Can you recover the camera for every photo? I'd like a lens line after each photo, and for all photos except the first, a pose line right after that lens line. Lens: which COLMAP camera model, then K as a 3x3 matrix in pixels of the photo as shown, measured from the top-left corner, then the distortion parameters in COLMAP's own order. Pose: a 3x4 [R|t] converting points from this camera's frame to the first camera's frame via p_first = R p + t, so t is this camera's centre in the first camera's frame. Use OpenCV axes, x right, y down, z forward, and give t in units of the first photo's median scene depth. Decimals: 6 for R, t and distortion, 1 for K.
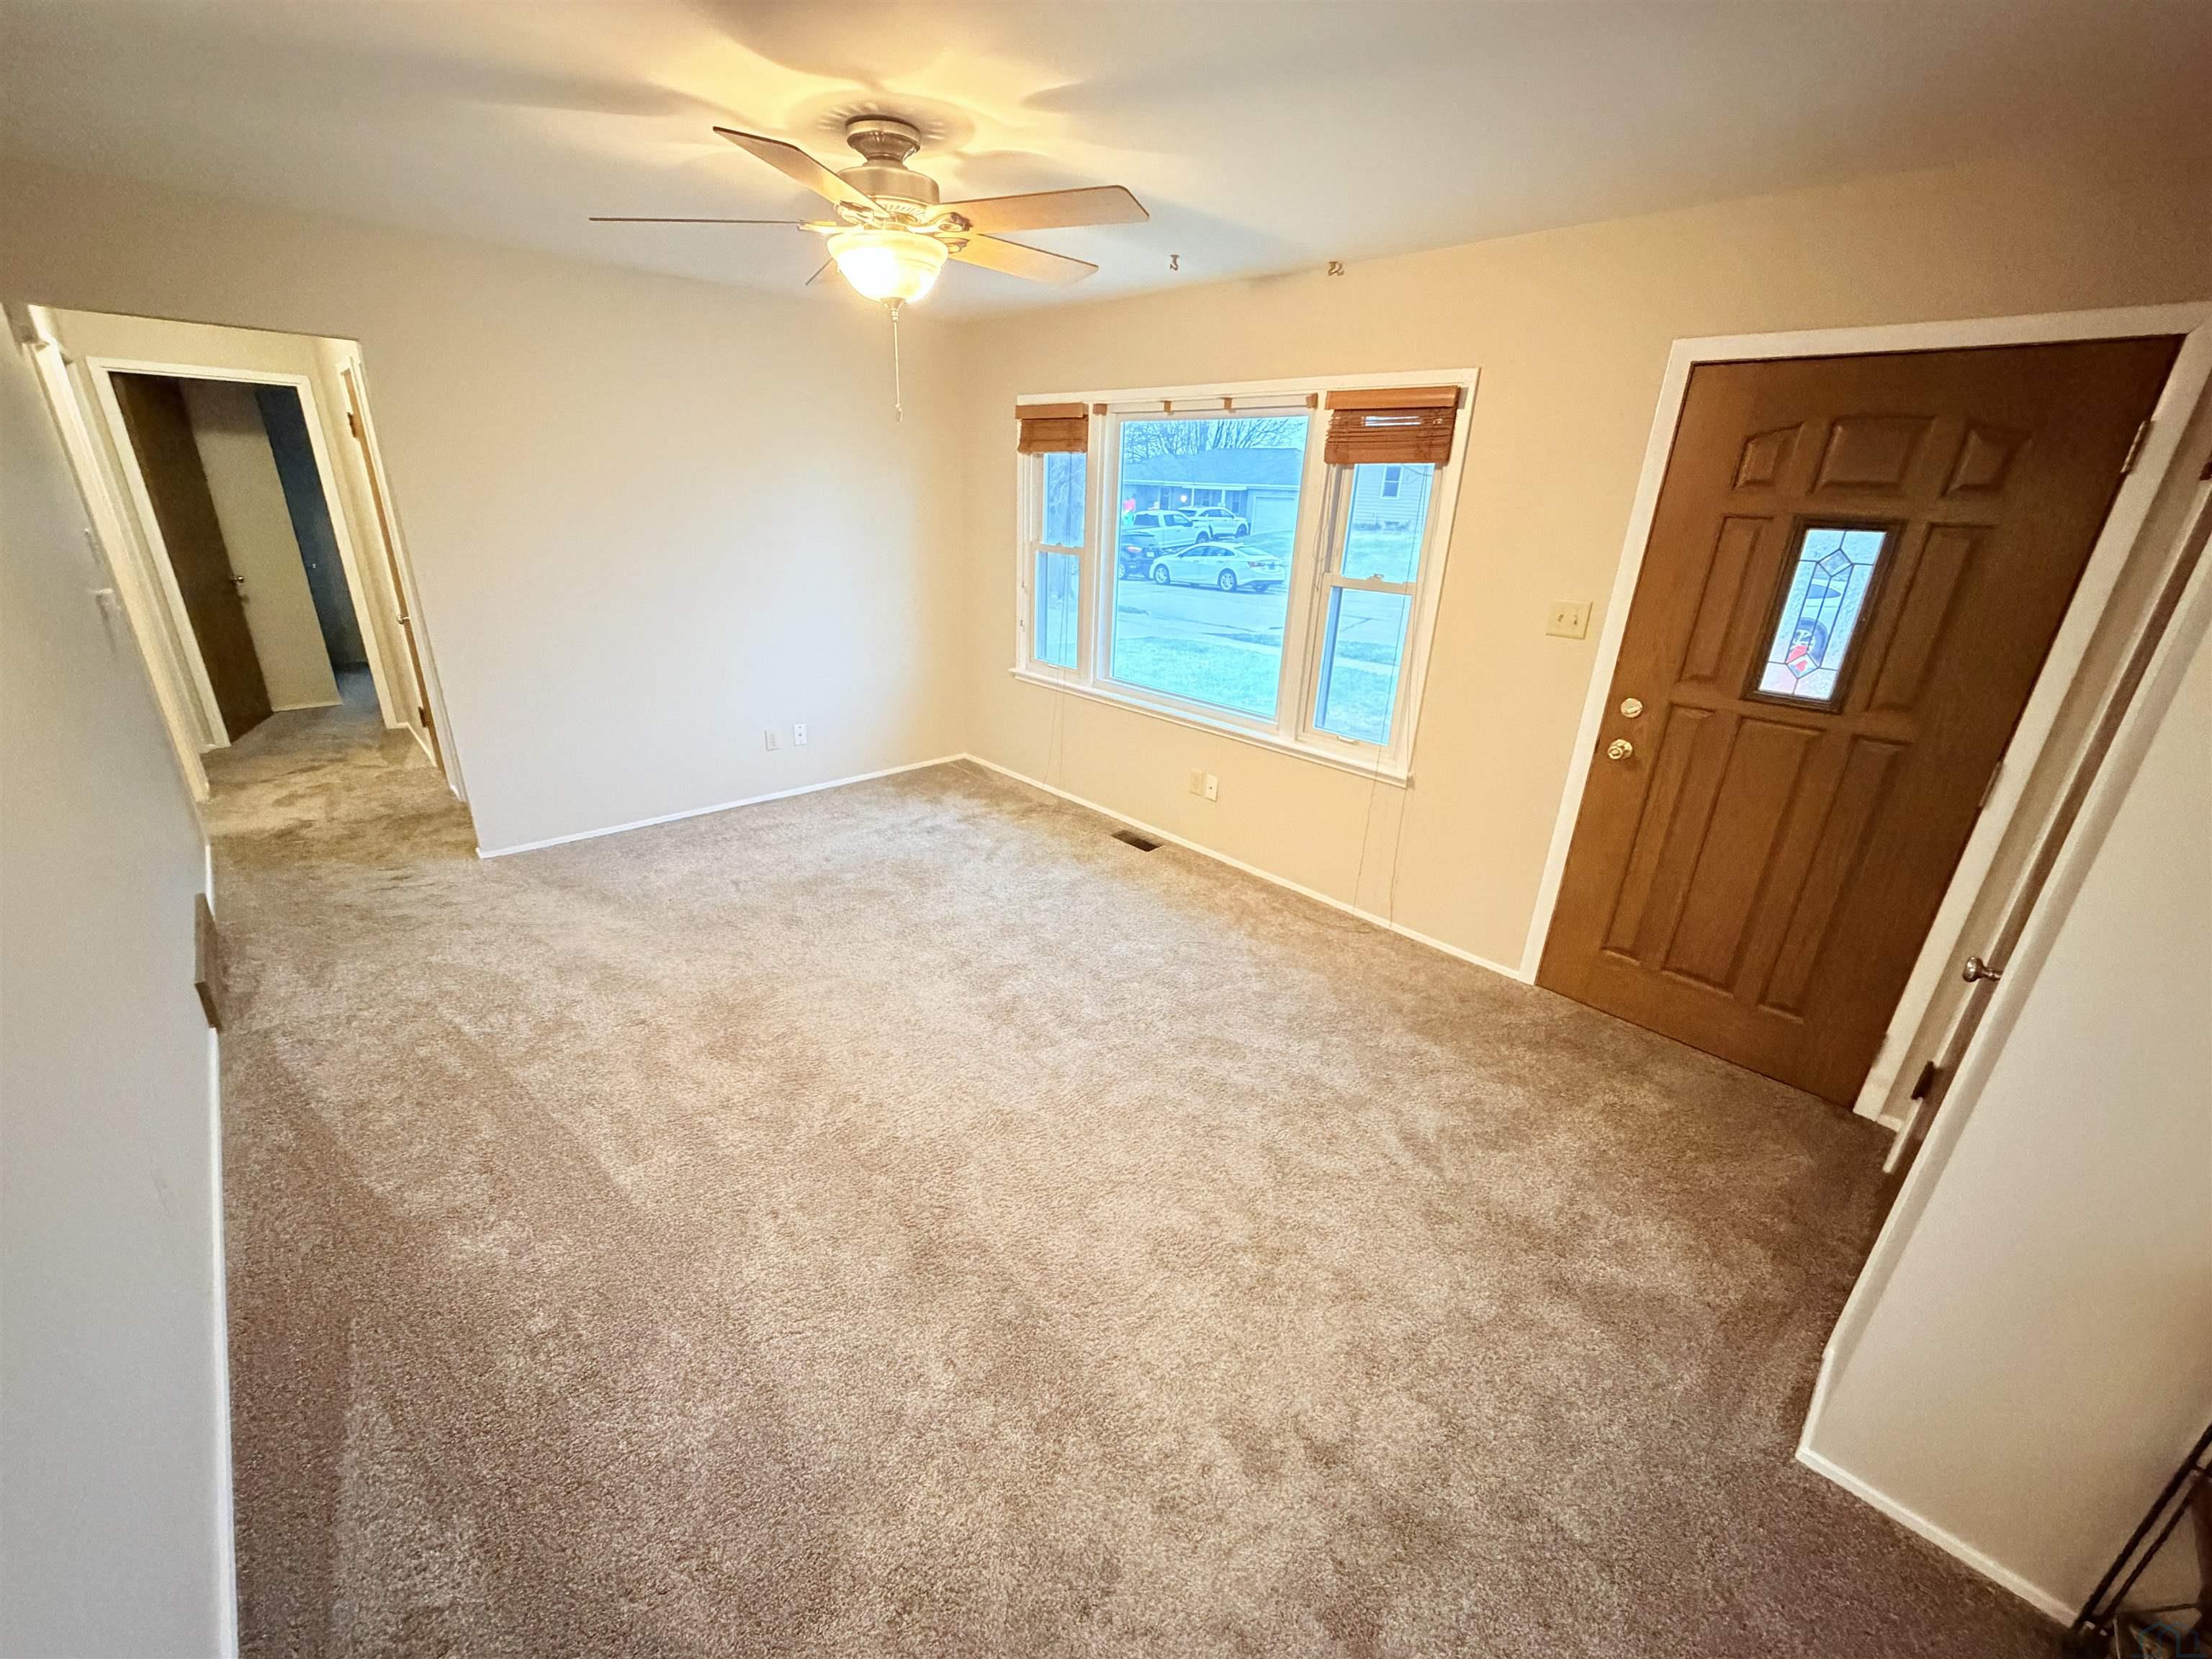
lens RADIAL K [[884.9, 0, 1098.7], [0, 884.9, 829.7], [0, 0, 1]] dist [-0.000808, -0.000304]
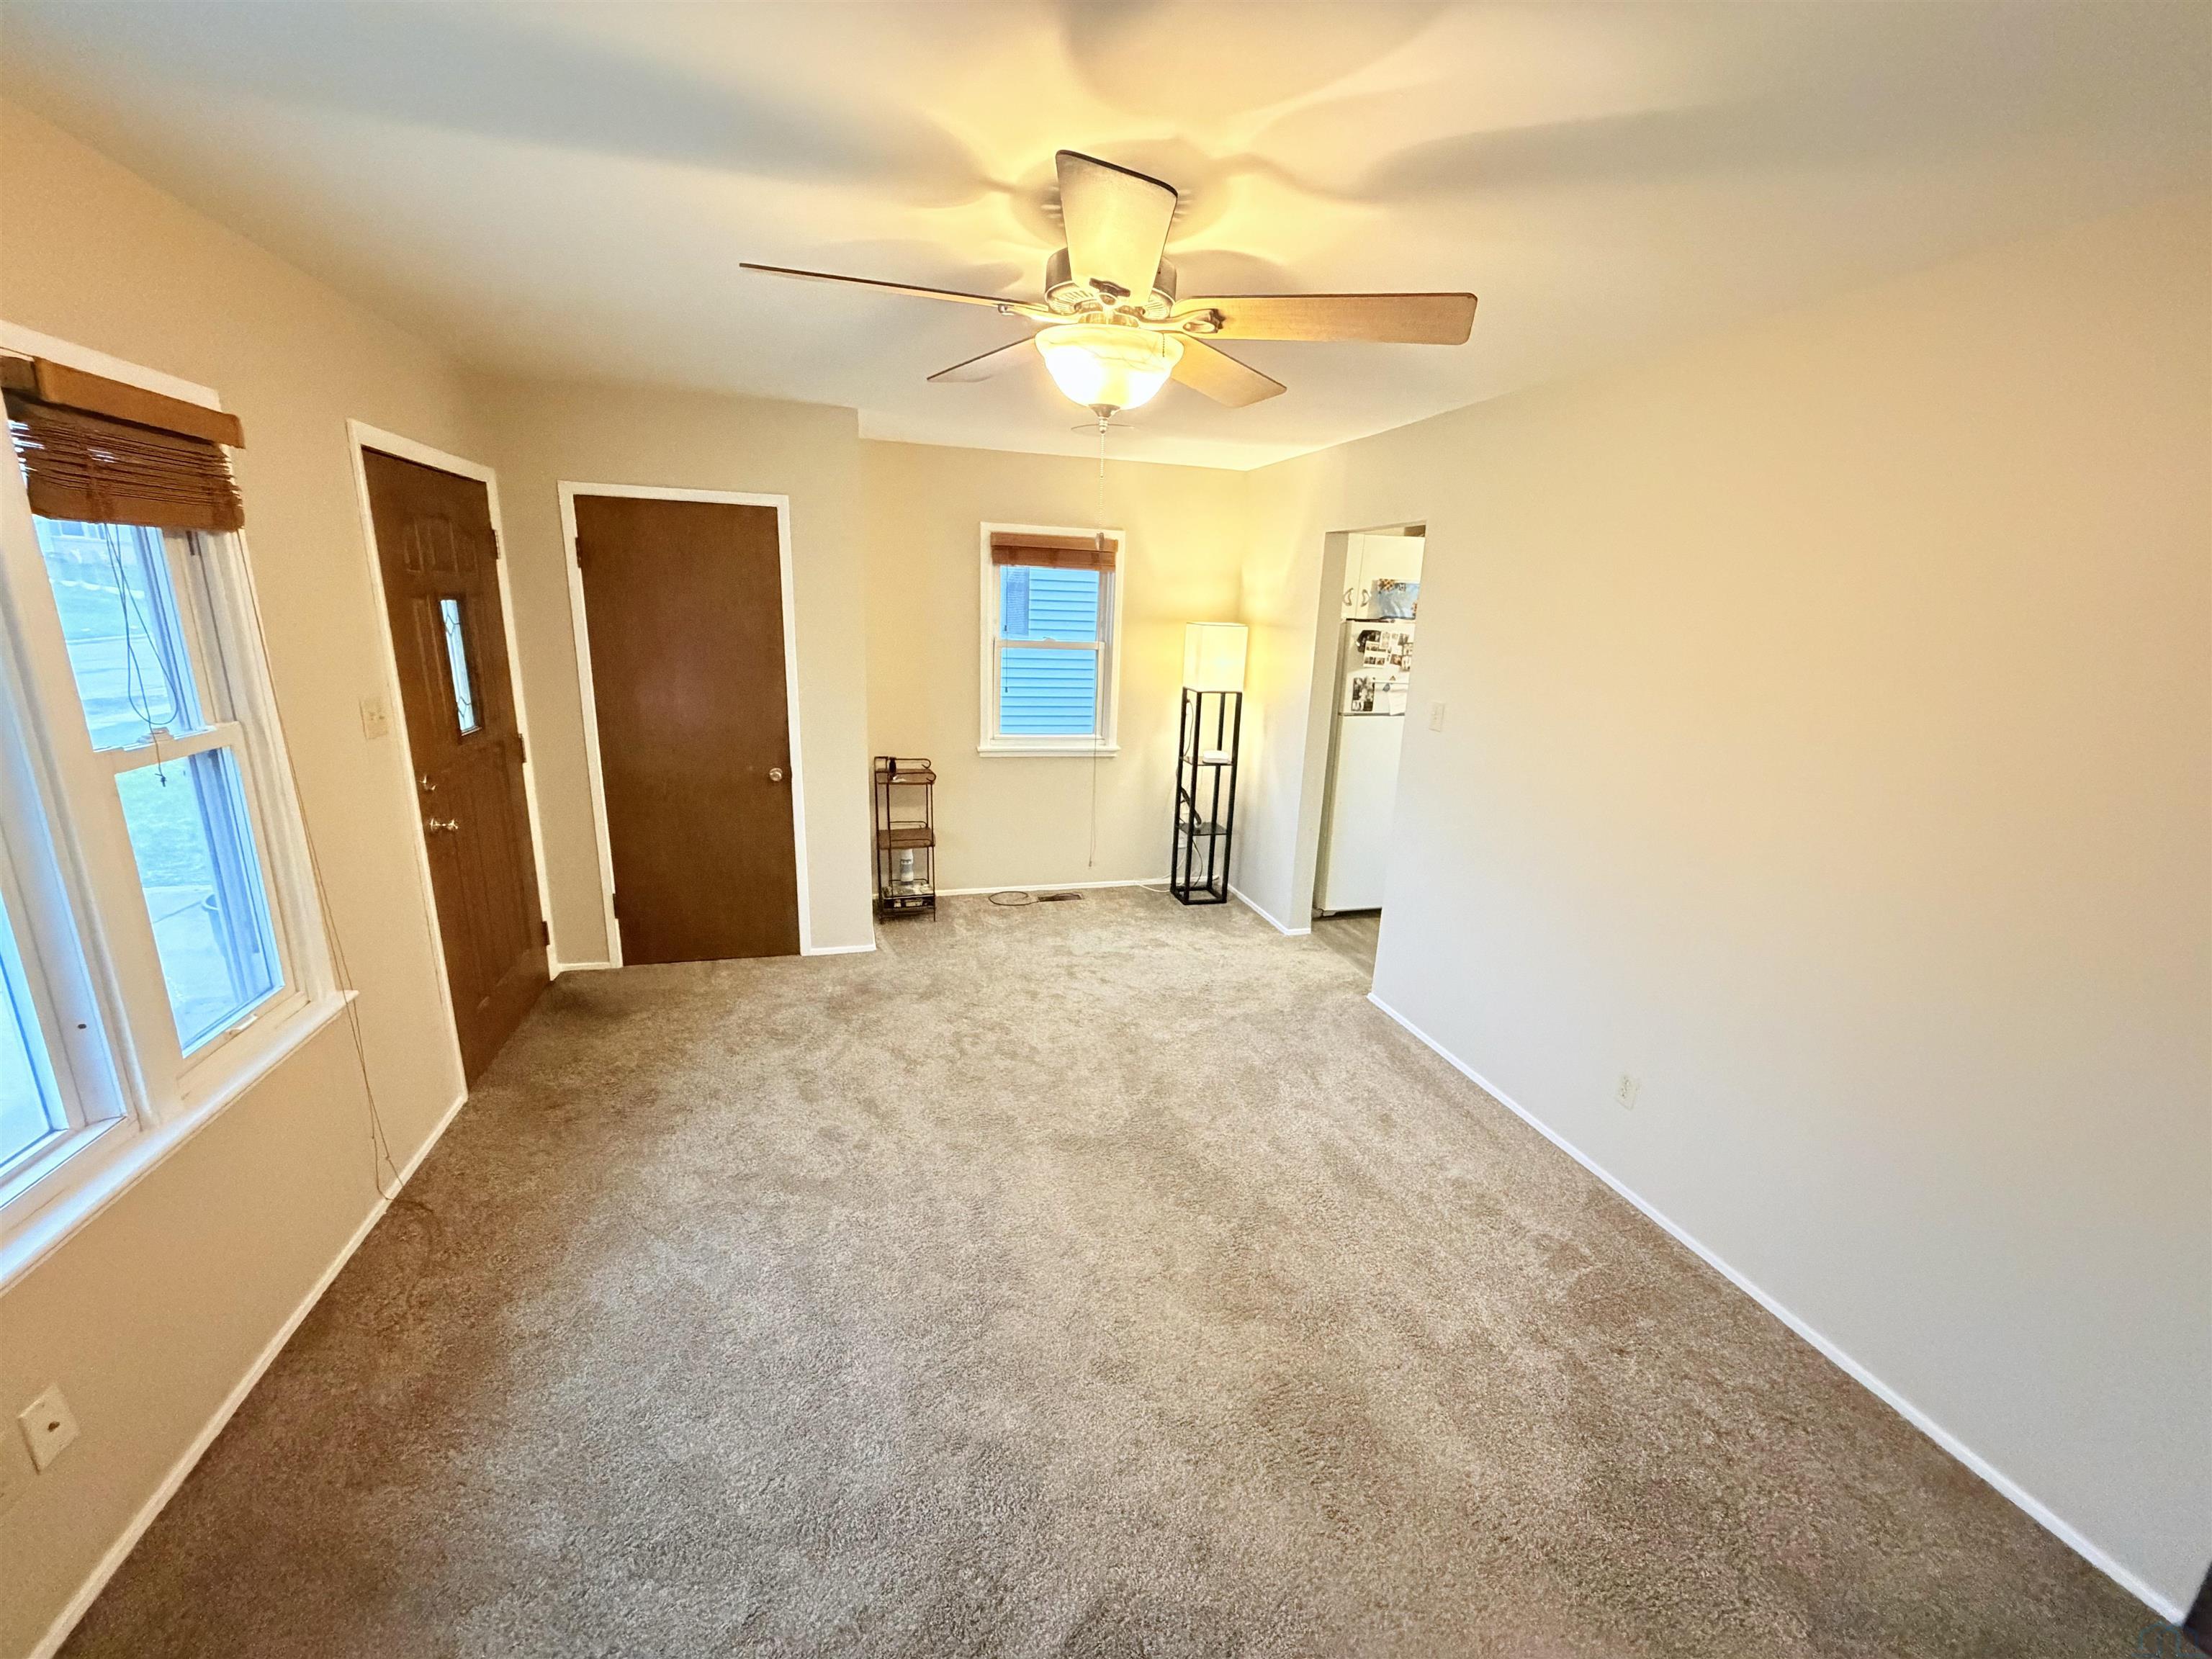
lens RADIAL K [[884.9, 0, 1098.7], [0, 884.9, 829.7], [0, 0, 1]] dist [-0.000808, -0.000304]
pose [[-0.885404, -0.182540, 0.427479, -0.380150], [0.105047, 0.817290, 0.566571, -0.442598], [-0.452796, 0.546550, -0.704457, 1.059277]]
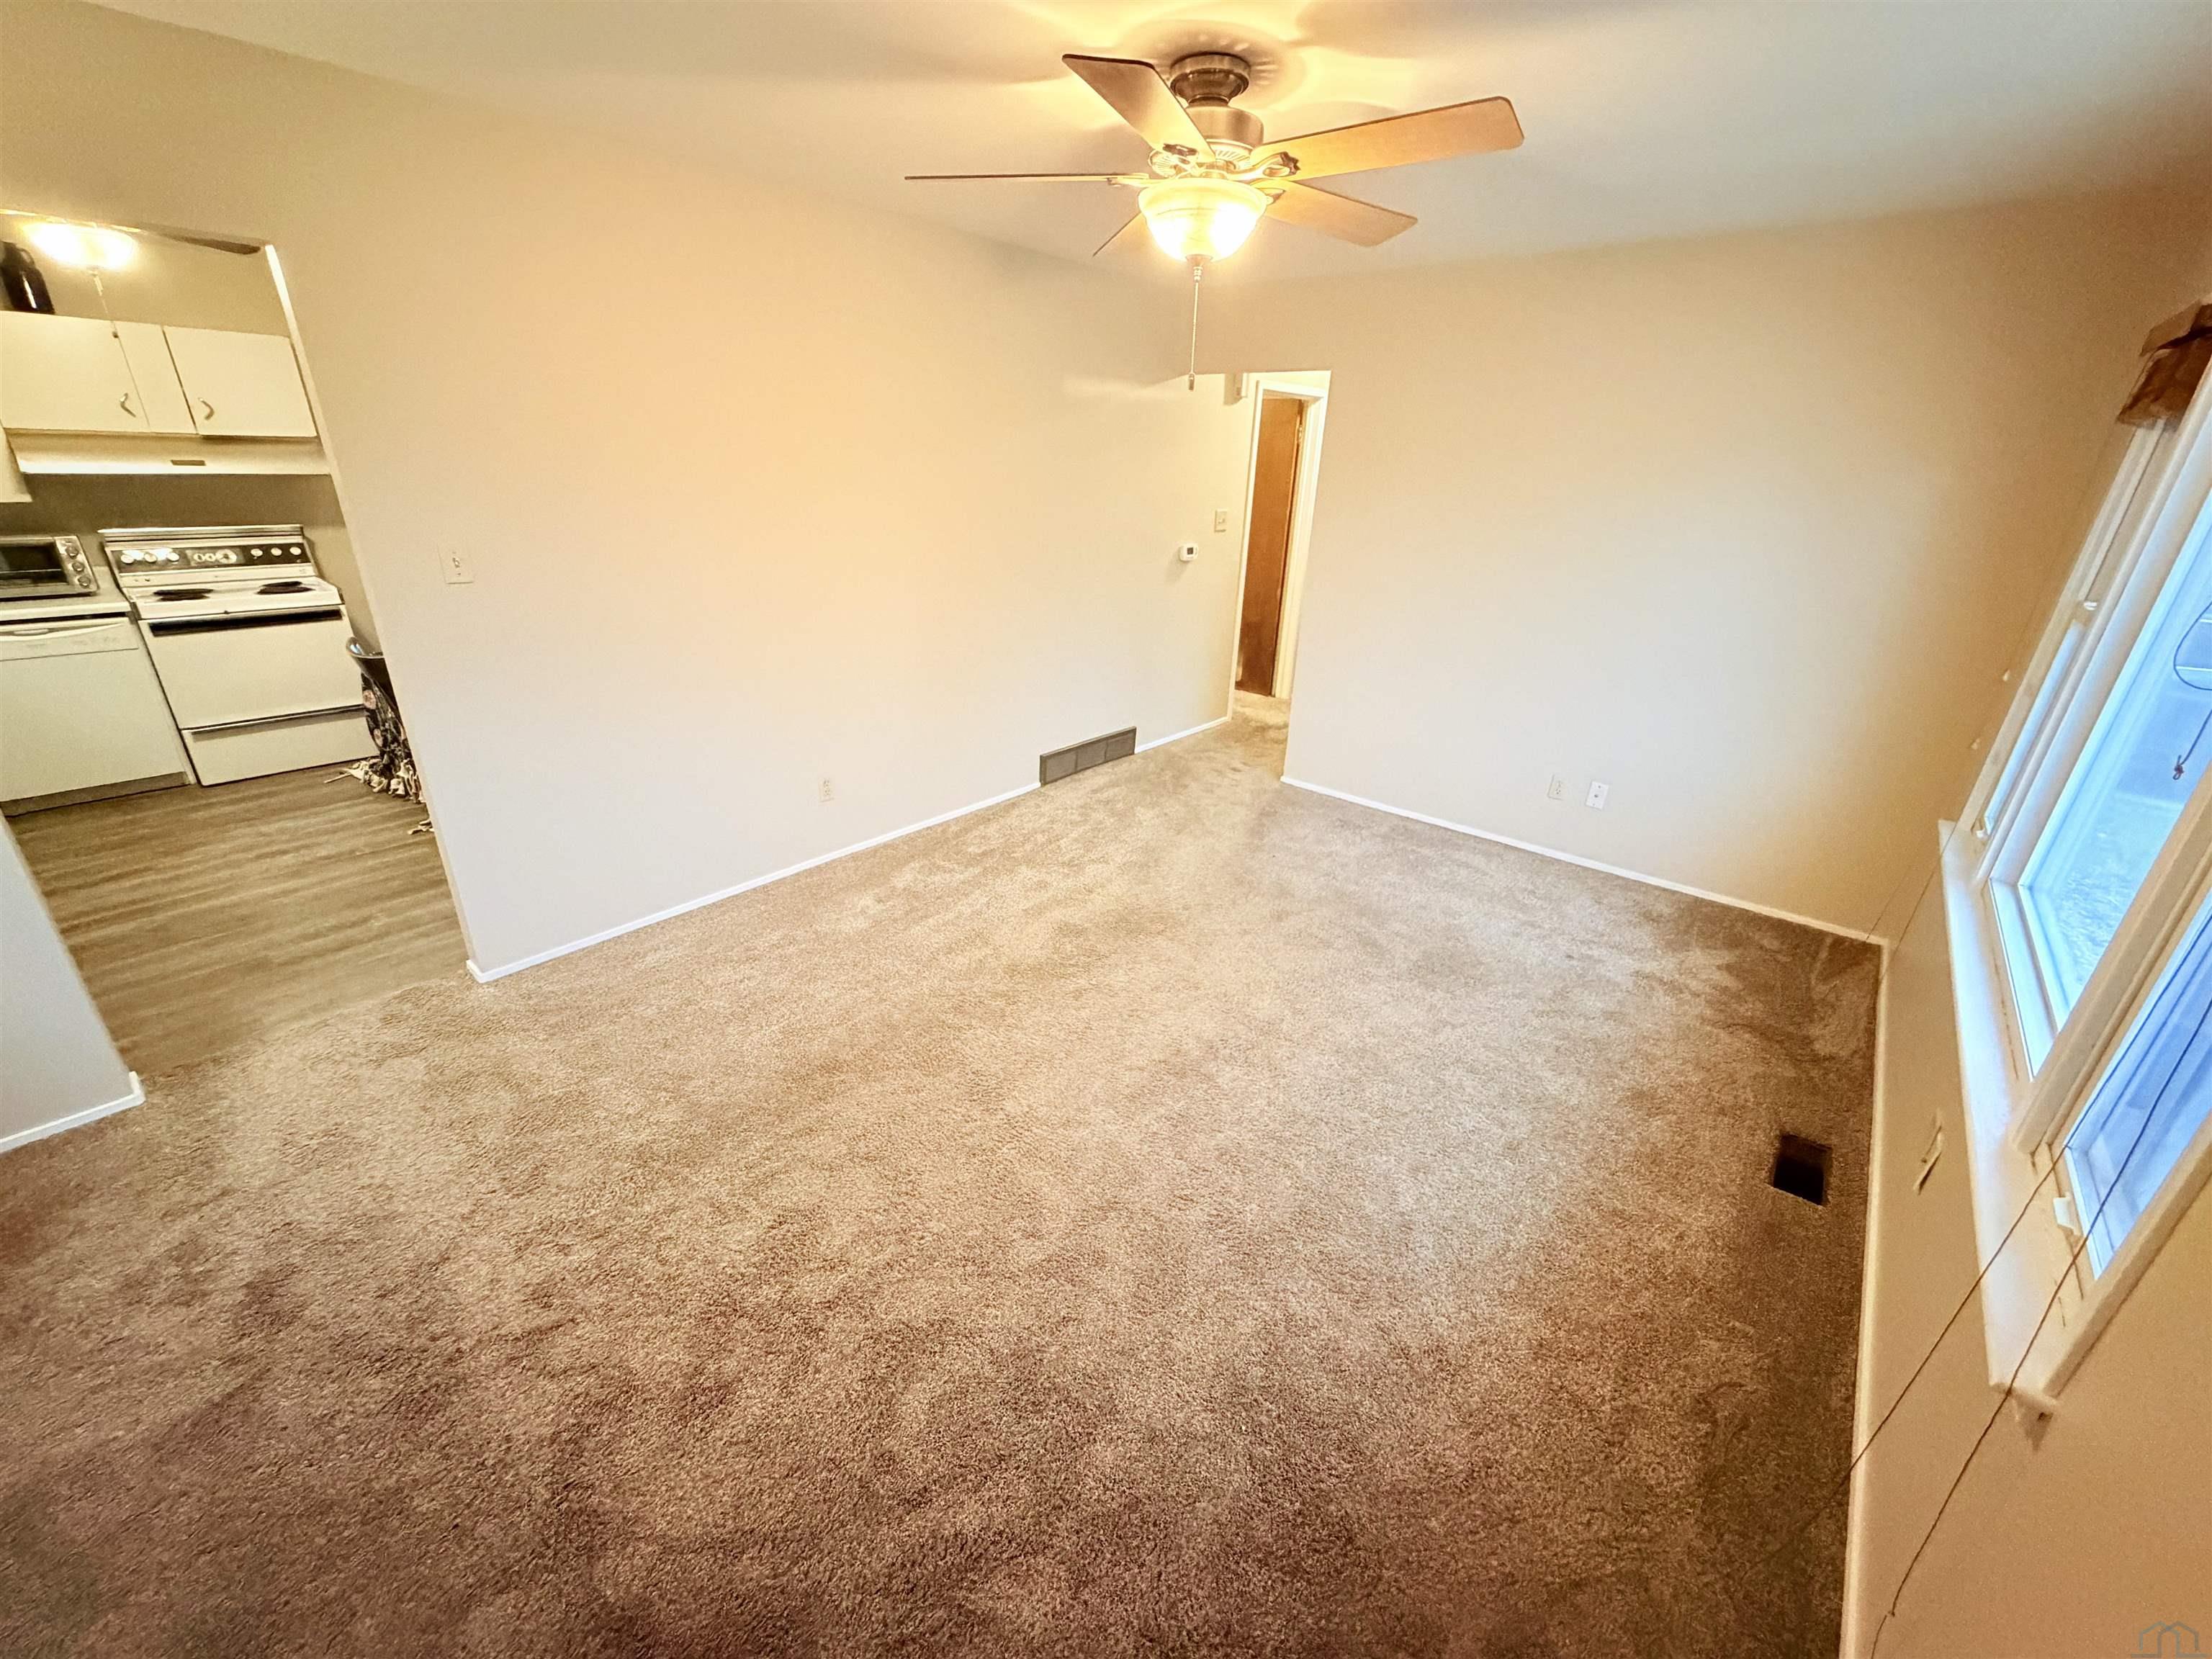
lens RADIAL K [[884.9, 0, 1098.7], [0, 884.9, 829.7], [0, 0, 1]] dist [-0.000808, -0.000304]
pose [[0.113463, 0.357591, -0.926960, 0.492136], [-0.388480, 0.874676, 0.289870, -0.181649], [0.914445, 0.327215, 0.238160, 0.525836]]
